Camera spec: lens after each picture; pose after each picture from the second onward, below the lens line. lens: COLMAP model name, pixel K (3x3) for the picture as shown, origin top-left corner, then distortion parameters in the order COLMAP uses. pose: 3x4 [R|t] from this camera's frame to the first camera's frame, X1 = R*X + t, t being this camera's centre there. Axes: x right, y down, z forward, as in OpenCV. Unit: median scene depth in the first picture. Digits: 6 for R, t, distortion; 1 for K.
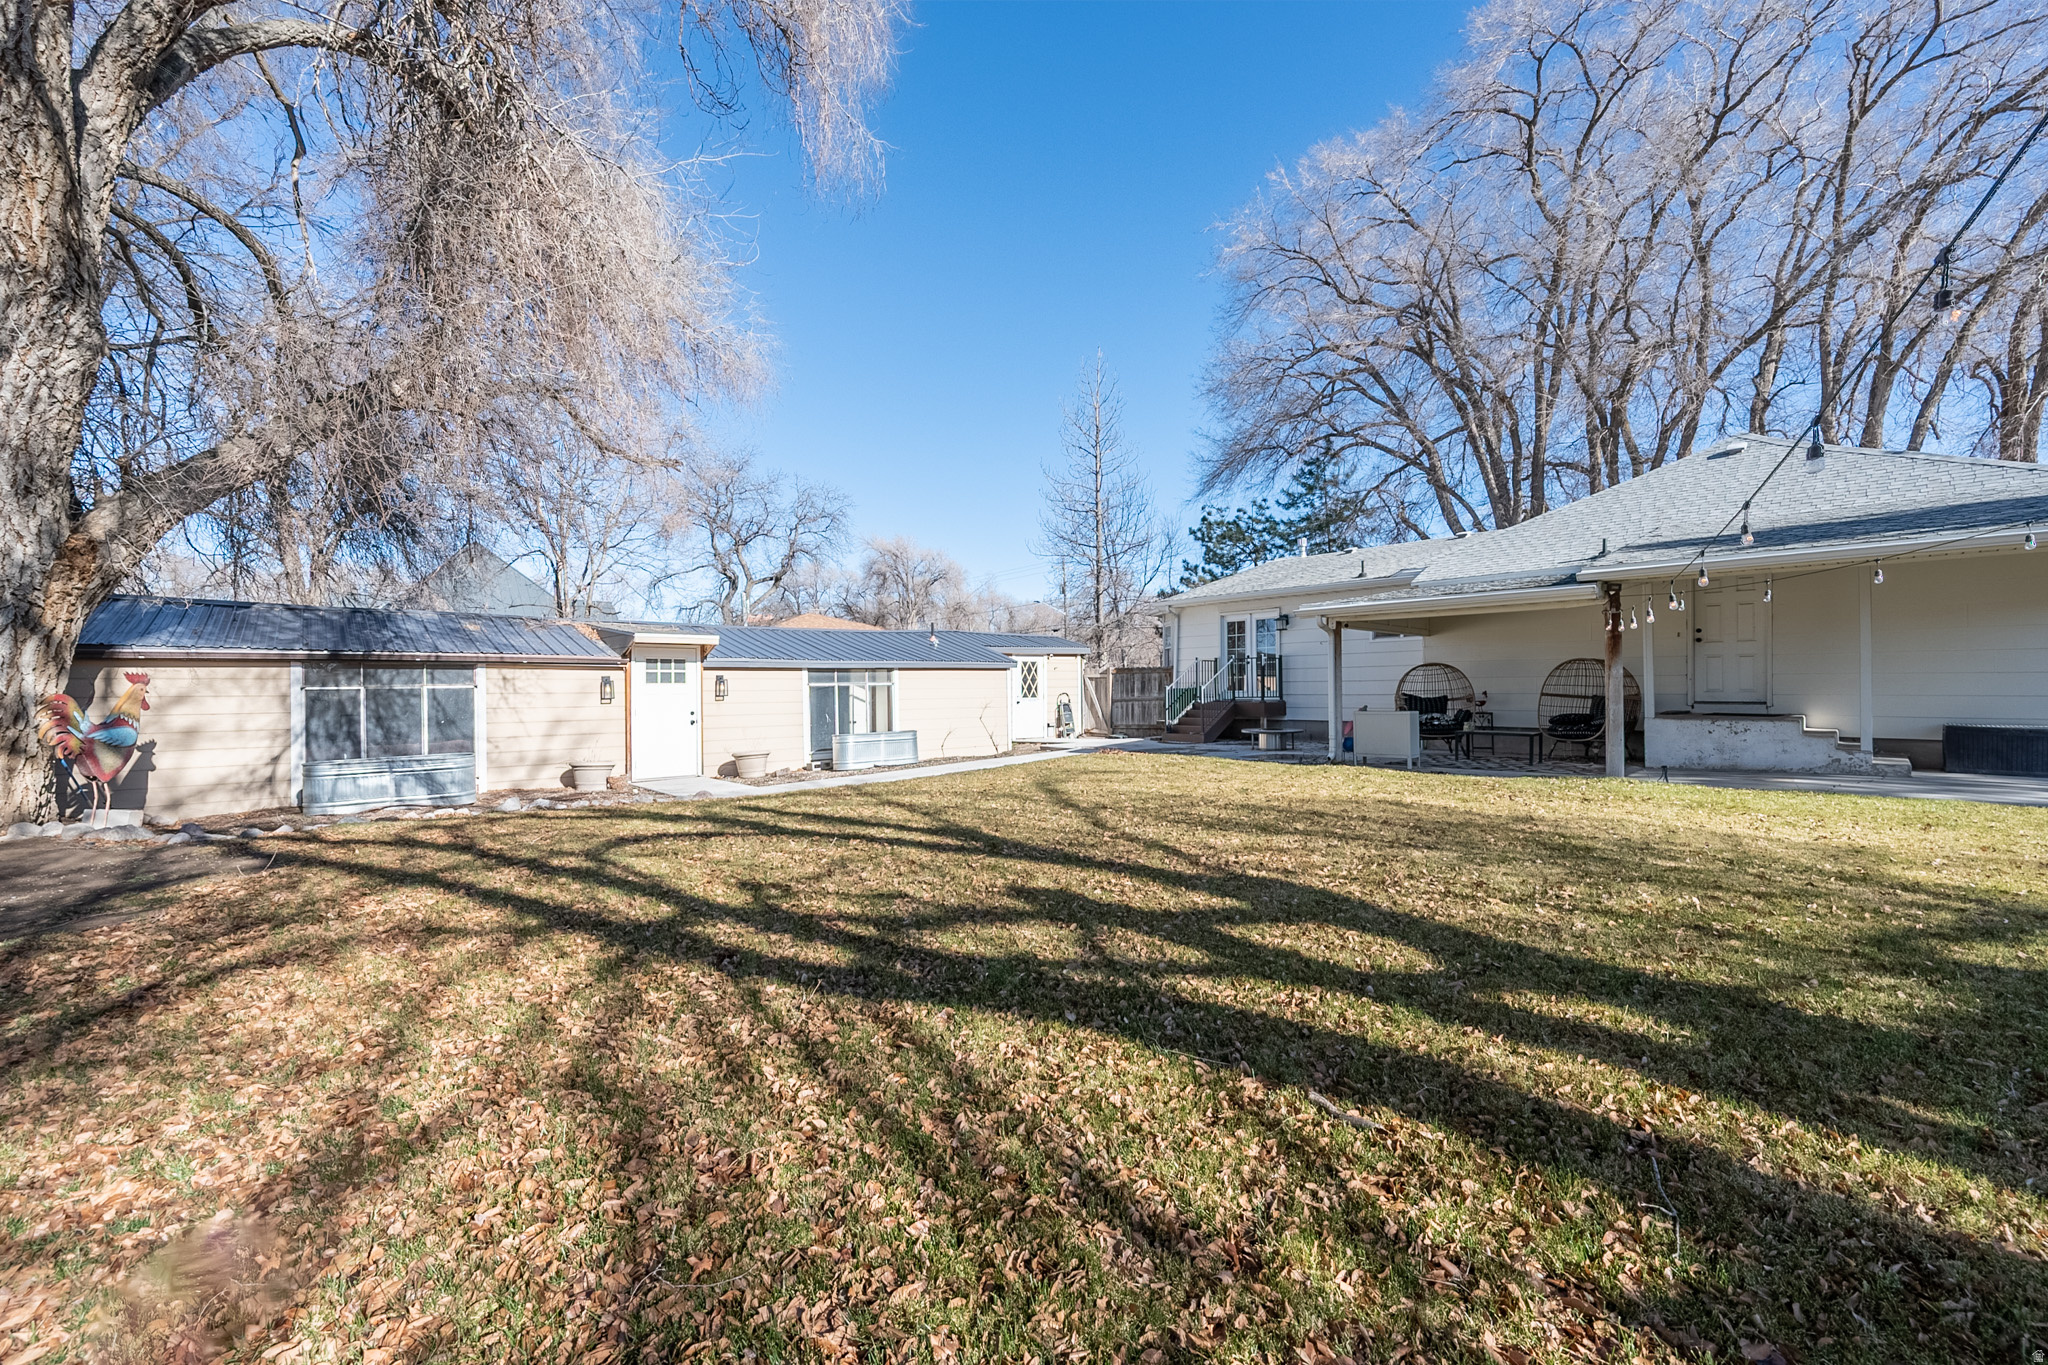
lens RADIAL K [[804.9, 0, 1025.5], [0, 804.9, 684.3], [0, 0, 1]] dist [-0.001942, 0.000357]
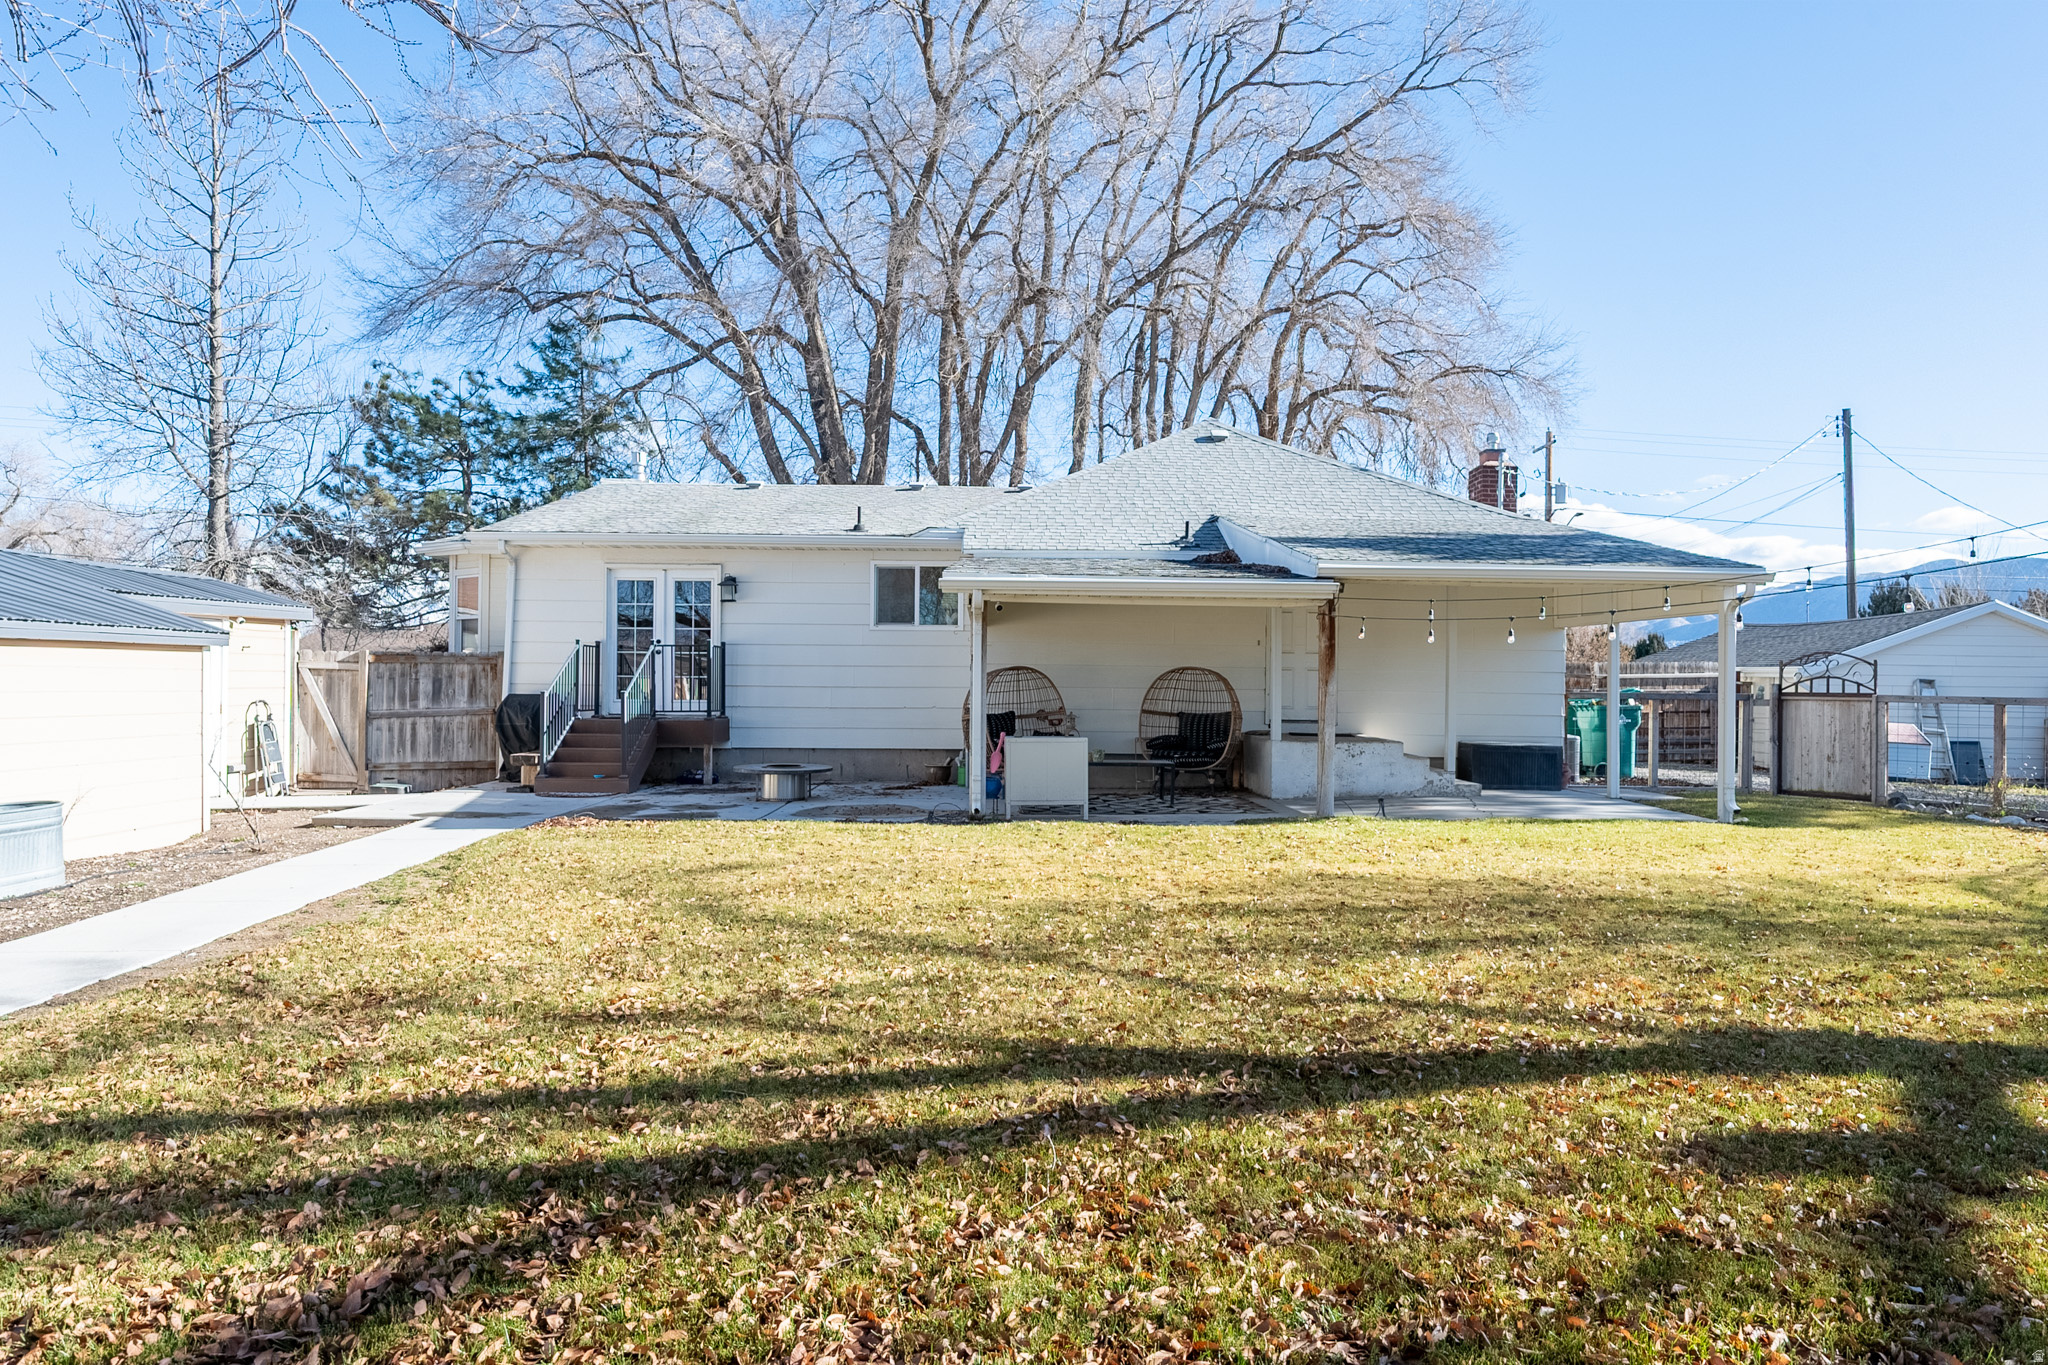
lens RADIAL K [[1211.3, 0, 1024.0], [0, 1211.3, 682.5], [0, 0, 1]] dist [-0.002011, -0.000965]
pose [[0.657903, 0.017029, 0.752910, -0.312789], [-0.018428, 0.999809, -0.006510, -0.005342], [-0.752877, -0.009591, 0.658091, 0.309877]]
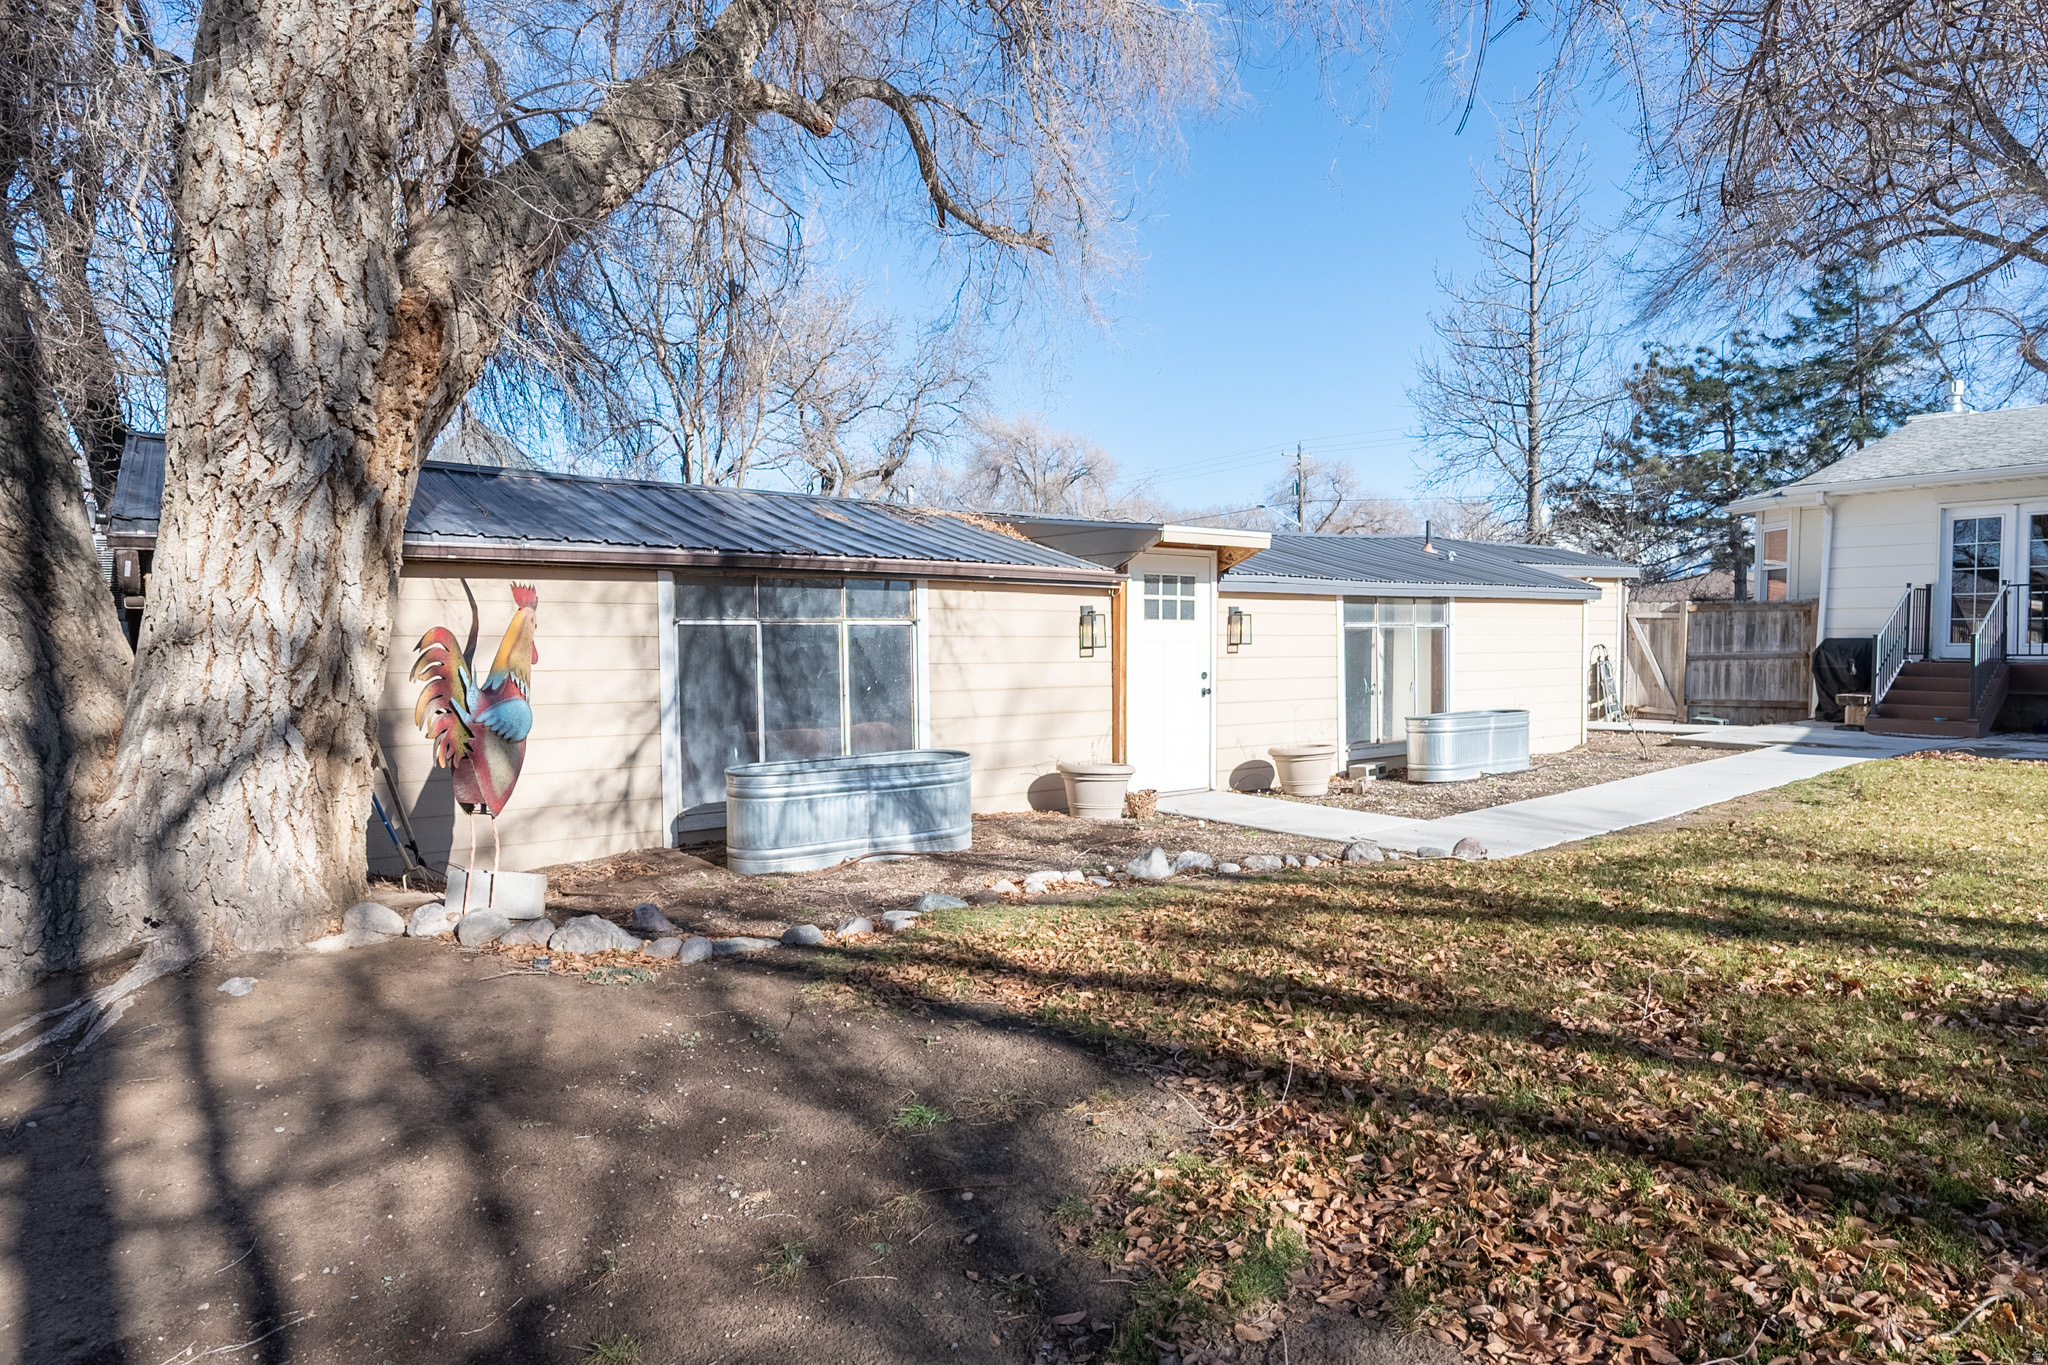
lens RADIAL K [[1130.9, 0, 1024.0], [0, 1130.9, 682.5], [0, 0, 1]] dist [-0.002490, -0.002714]
pose [[0.995114, 0.012690, -0.097913, -0.466769], [-0.008147, 0.998877, 0.046664, 0.006049], [0.098395, -0.045639, 0.994100, 0.227381]]
